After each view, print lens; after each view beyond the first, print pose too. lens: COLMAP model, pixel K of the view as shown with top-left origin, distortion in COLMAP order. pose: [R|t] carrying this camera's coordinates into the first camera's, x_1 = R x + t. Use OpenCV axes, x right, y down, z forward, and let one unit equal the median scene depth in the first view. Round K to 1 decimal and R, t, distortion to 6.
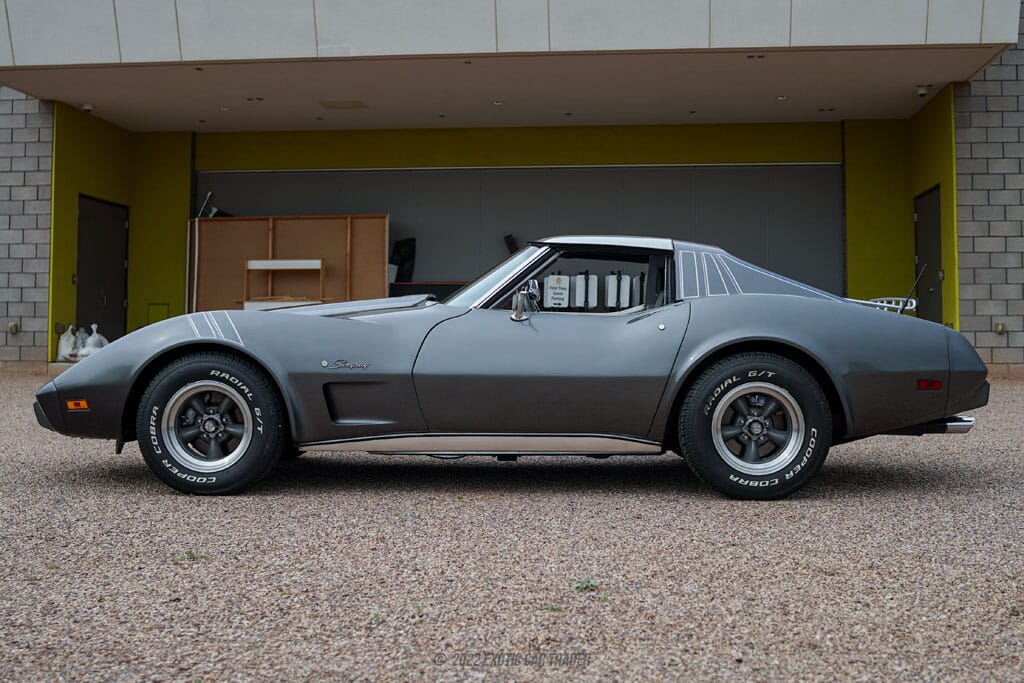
lens RADIAL K [[1047.4, 0, 530.2], [0, 1047.4, 330.9], [0, 0, 1]] dist [-0.062598, 0.008569]
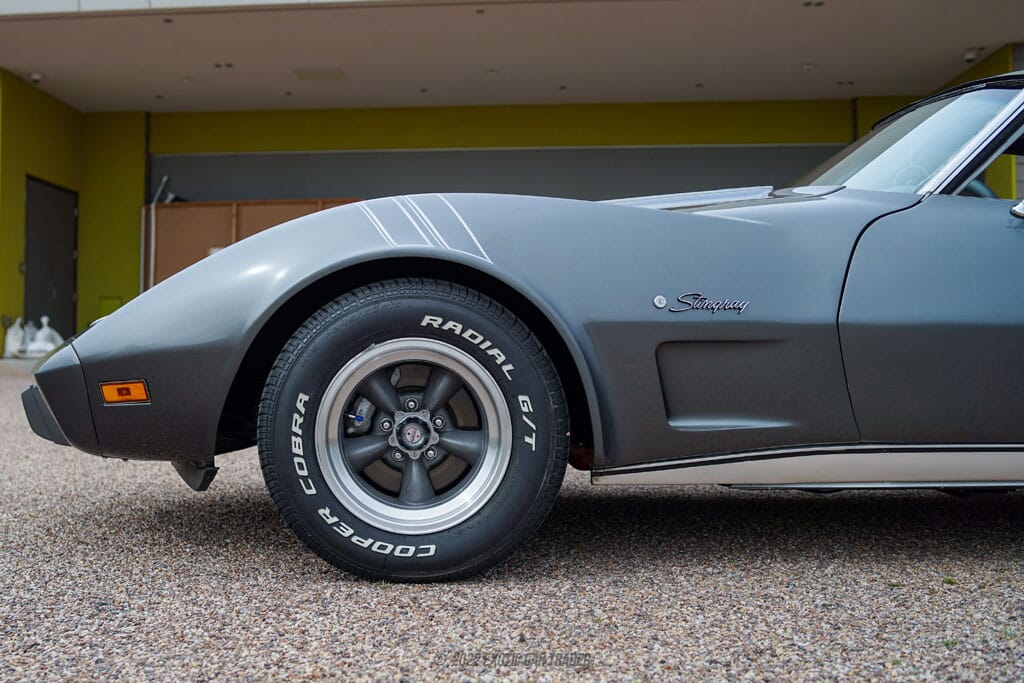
lens RADIAL K [[1081.4, 0, 512.0], [0, 1081.4, 341.5], [0, 0, 1]] dist [-0.069290, 0.010008]
pose [[0.999777, -0.002632, 0.020955, -0.270694], [0.002397, 0.999934, 0.011275, 0.043088], [-0.020983, -0.011222, 0.999717, 0.503439]]
